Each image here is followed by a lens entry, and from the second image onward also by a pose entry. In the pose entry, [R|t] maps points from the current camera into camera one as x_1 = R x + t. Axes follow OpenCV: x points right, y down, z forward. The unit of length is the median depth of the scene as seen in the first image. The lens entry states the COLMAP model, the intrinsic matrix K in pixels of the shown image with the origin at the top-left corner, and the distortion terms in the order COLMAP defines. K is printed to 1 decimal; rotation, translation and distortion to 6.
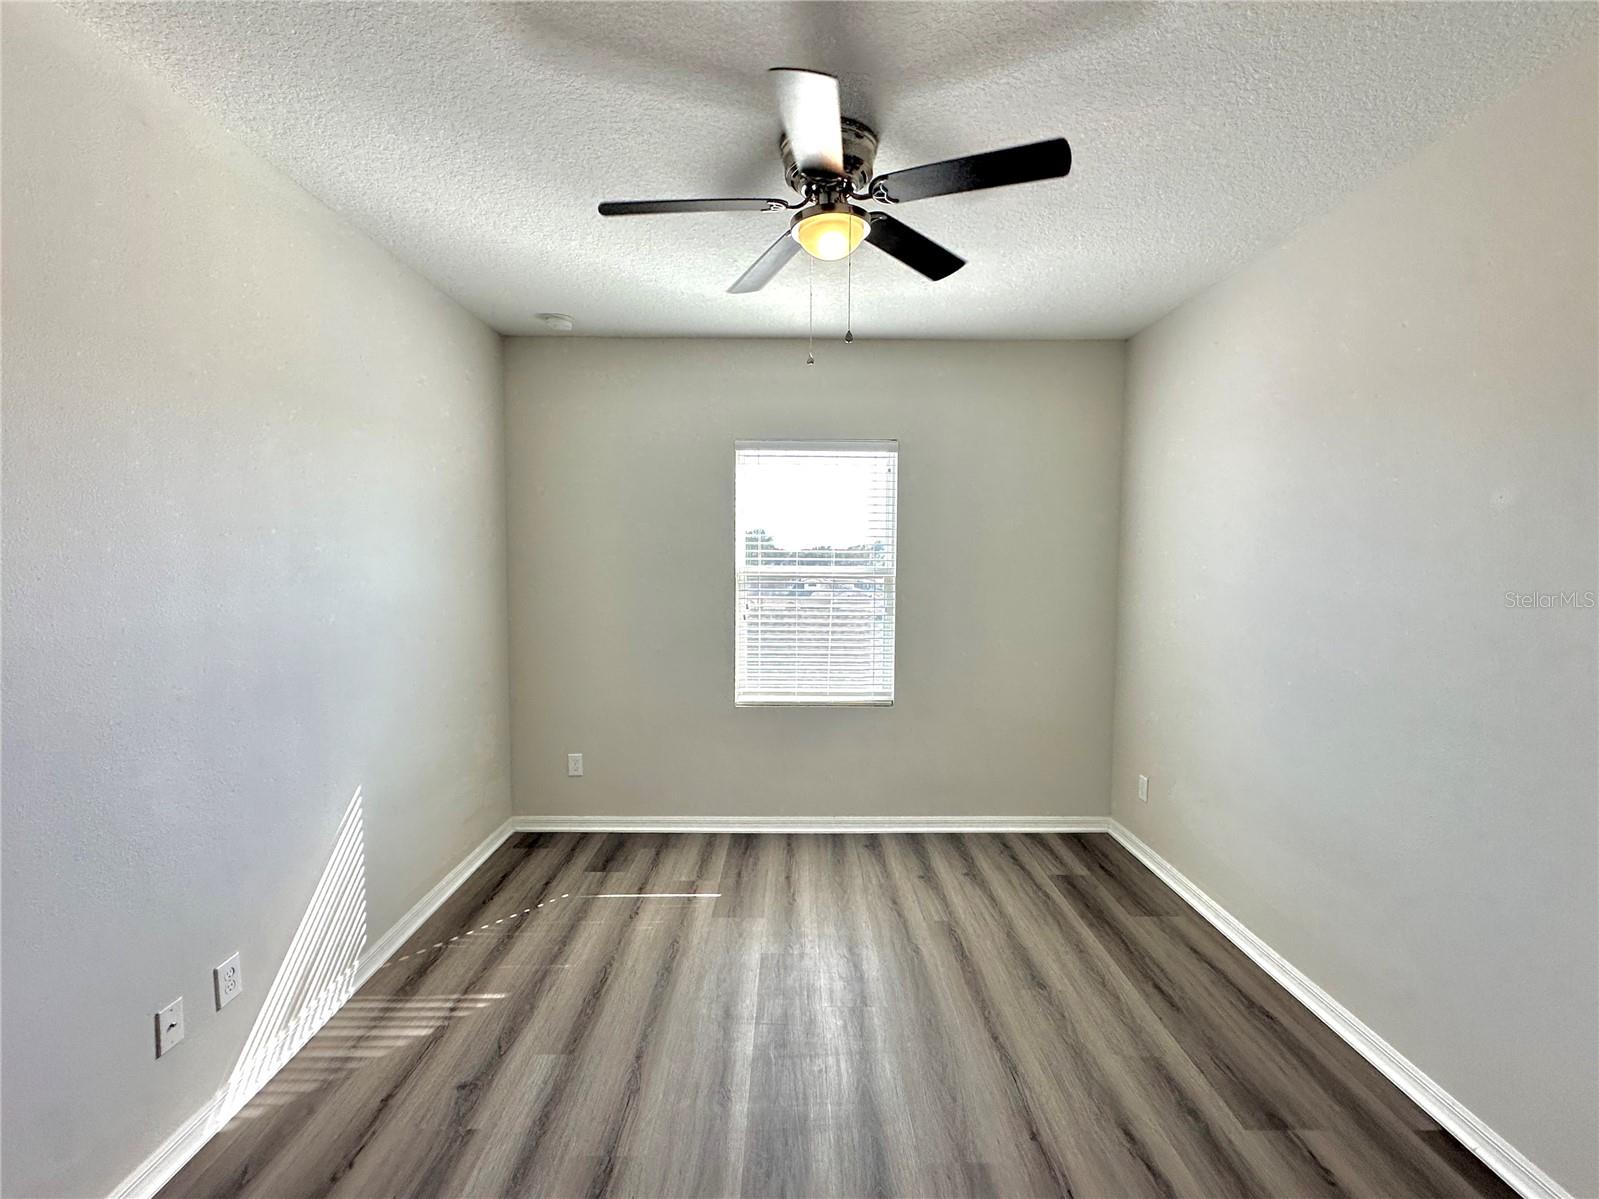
lens RADIAL K [[683.2, 0, 783.7], [0, 683.2, 599.7], [0, 0, 1]] dist [-0.000666, 0.000318]
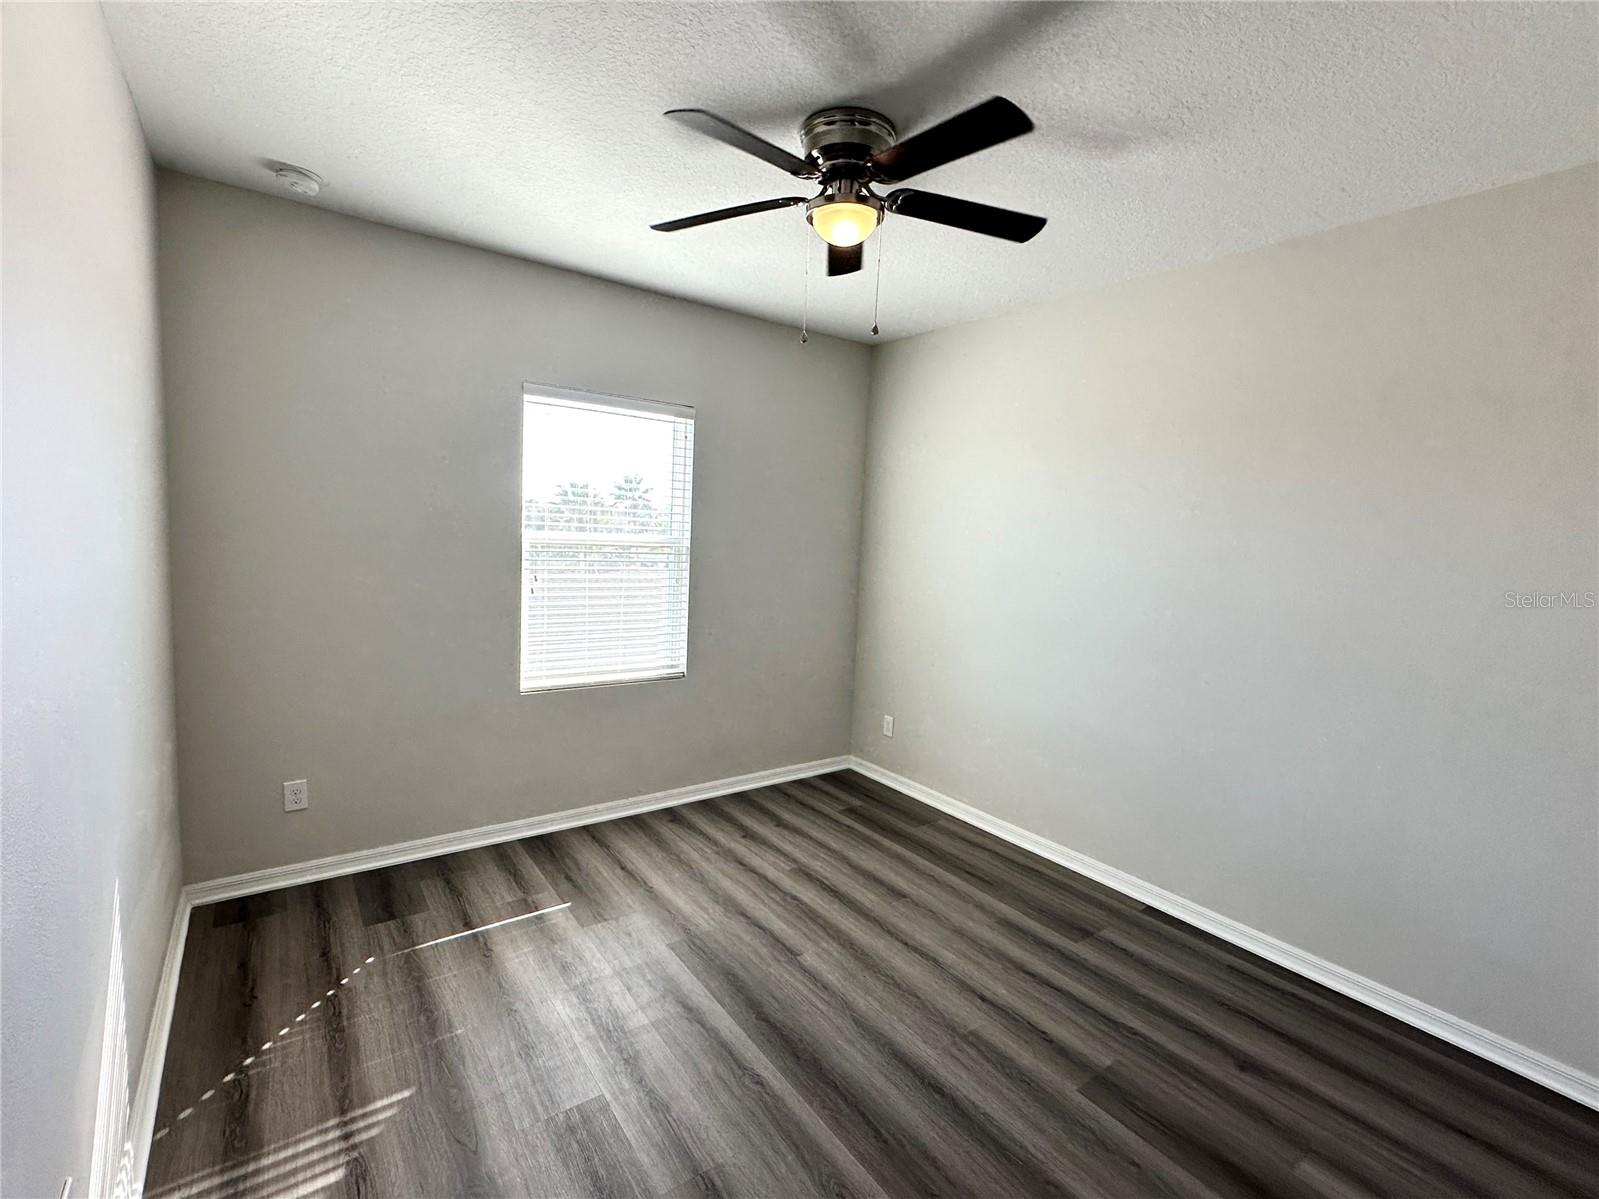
lens RADIAL K [[717.6, 0, 782.7], [0, 717.6, 599.1], [0, 0, 1]] dist [0.000142, 0.000097]
pose [[0.814315, -0.025595, 0.579858, -0.355939], [-0.003230, 0.998812, 0.048625, -0.009881], [-0.580414, -0.041469, 0.813265, 0.084003]]
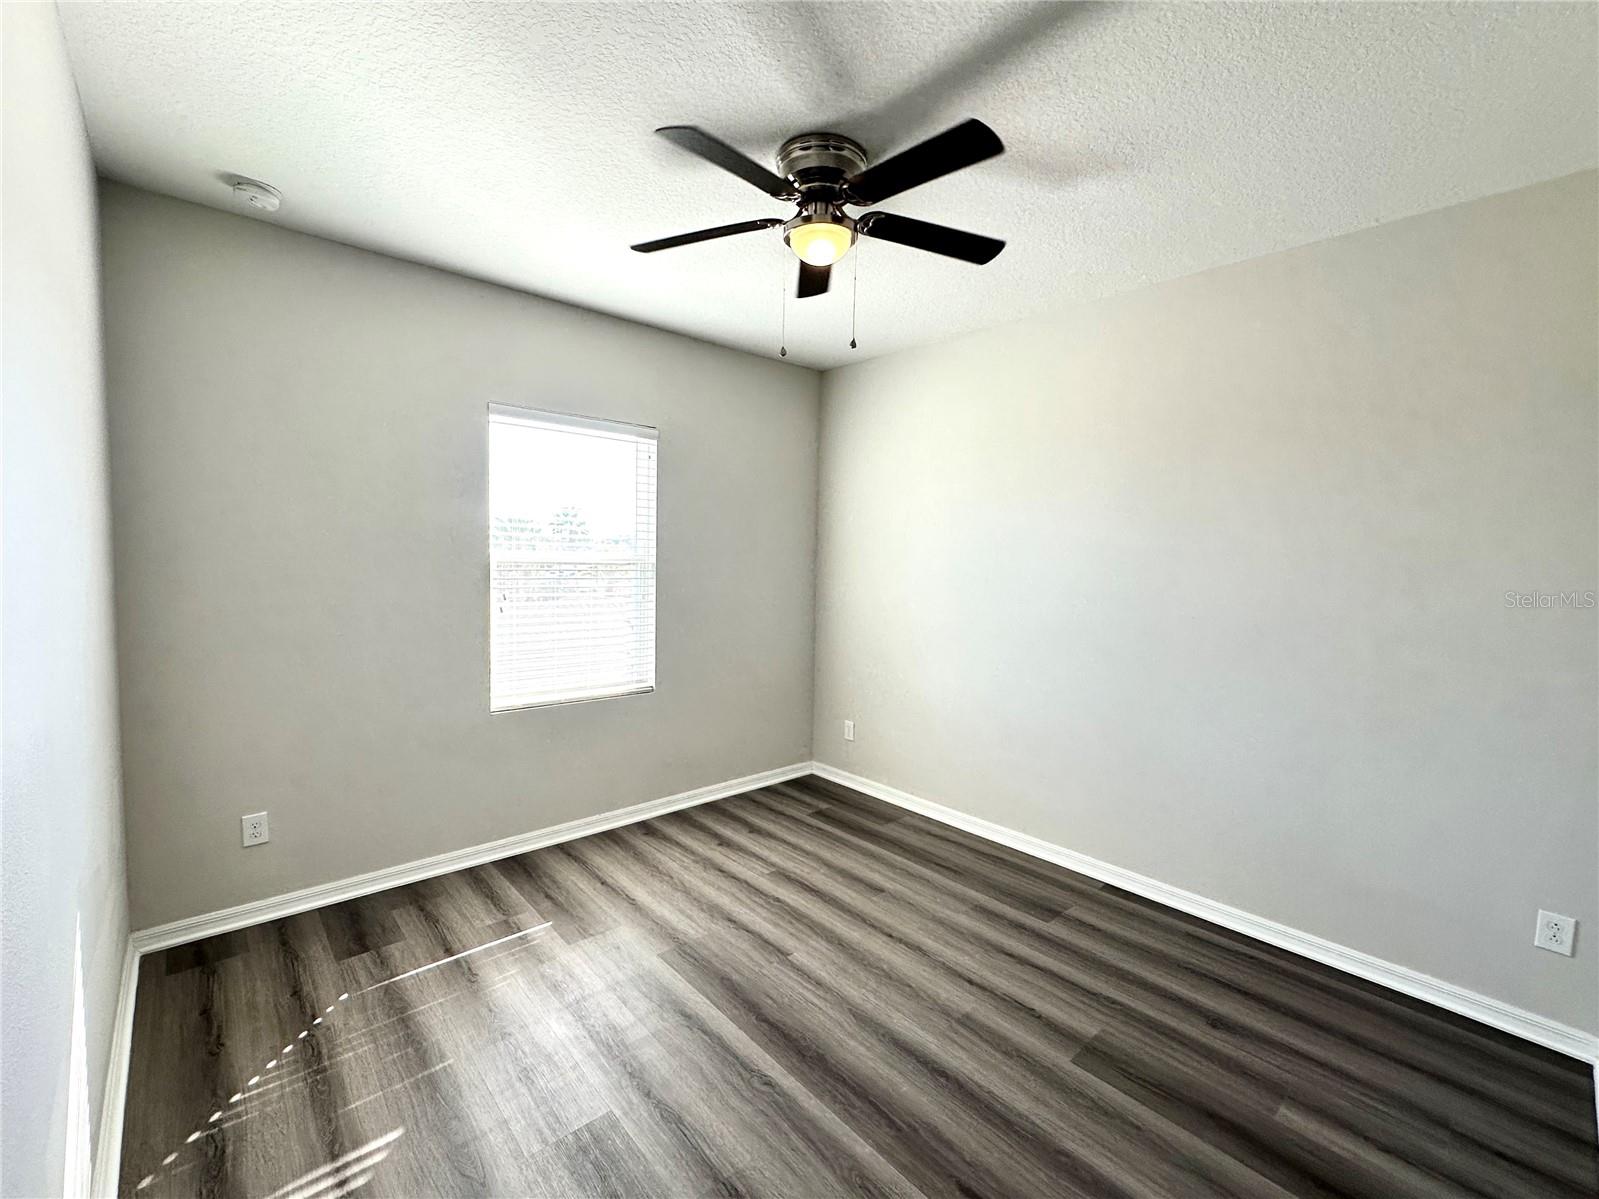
lens RADIAL K [[683.2, 0, 783.7], [0, 683.2, 599.7], [0, 0, 1]] dist [-0.000666, 0.000318]
pose [[0.755188, -0.032340, 0.654710, -0.385122], [0.025755, 0.999475, 0.019661, 0.005583], [-0.655002, 0.002015, 0.755624, 0.122121]]
